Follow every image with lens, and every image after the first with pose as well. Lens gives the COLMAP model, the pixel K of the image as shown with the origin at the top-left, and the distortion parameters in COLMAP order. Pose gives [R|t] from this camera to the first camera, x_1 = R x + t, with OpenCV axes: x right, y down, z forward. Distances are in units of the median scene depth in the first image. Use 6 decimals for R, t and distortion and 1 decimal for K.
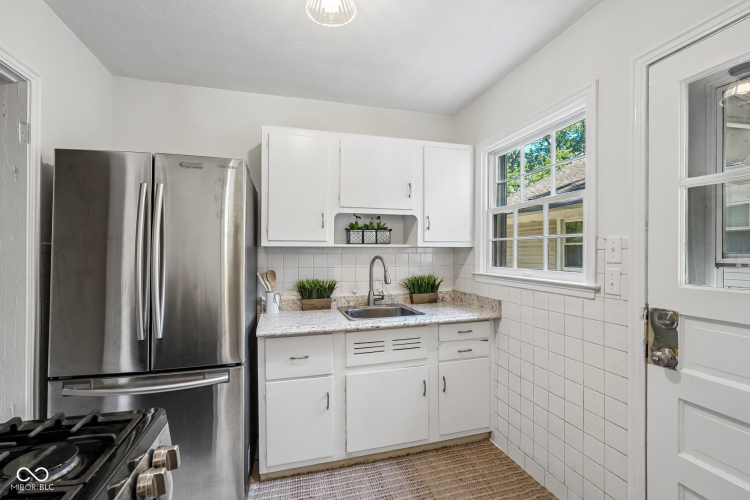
lens RADIAL K [[334.5, 0, 374.9], [0, 334.5, 248.3], [0, 0, 1]] dist [-0.013323, 0.000758]
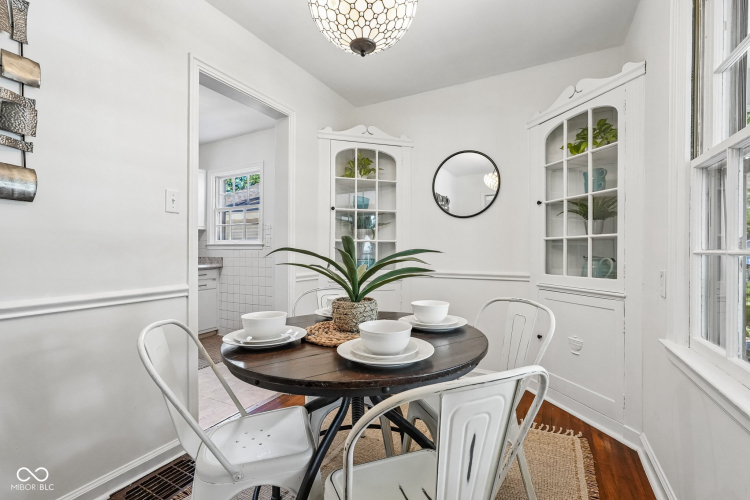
lens RADIAL K [[334.5, 0, 377.1], [0, 334.5, 251.3], [0, 0, 1]] dist [-0.013323, 0.000758]
pose [[0.692444, -0.009929, 0.721403, -0.378724], [-0.001589, 0.999882, 0.015288, 0.090642], [-0.721470, -0.011733, 0.692347, -0.939623]]
